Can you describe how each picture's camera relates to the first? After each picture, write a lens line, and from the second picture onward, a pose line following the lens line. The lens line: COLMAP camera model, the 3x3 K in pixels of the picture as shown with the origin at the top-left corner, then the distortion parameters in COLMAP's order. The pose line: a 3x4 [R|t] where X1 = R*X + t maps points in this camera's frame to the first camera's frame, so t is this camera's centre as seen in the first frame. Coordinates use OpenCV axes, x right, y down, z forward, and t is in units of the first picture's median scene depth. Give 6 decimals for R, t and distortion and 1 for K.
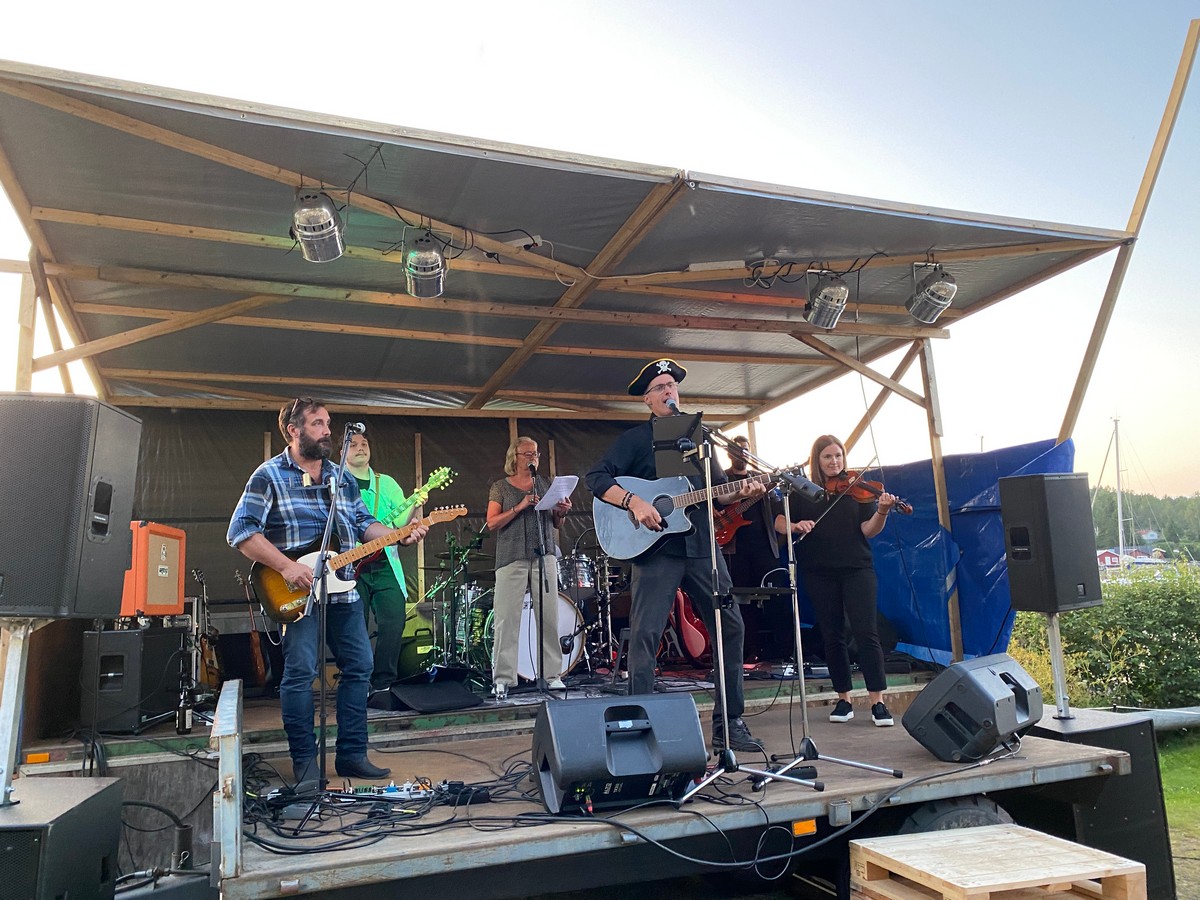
lens RADIAL K [[905.8, 0, 599.0], [0, 905.8, 447.5], [0, 0, 1]] dist [0.000640, -0.000599]
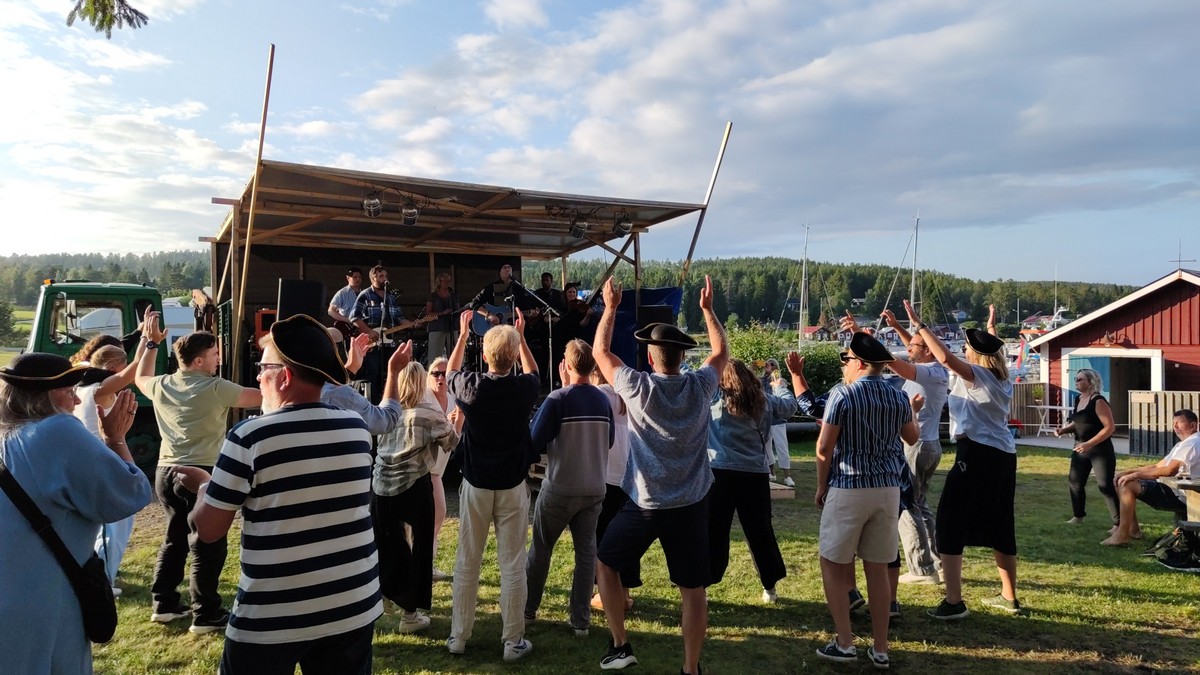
lens RADIAL K [[837.8, 0, 601.0], [0, 837.8, 341.4], [0, 0, 1]] dist [-0.001221, -0.001805]
pose [[0.988203, 0.028904, 0.150397, -0.007082], [-0.050430, 0.988674, 0.141349, -0.141250], [-0.144608, -0.147266, 0.978469, -0.928980]]
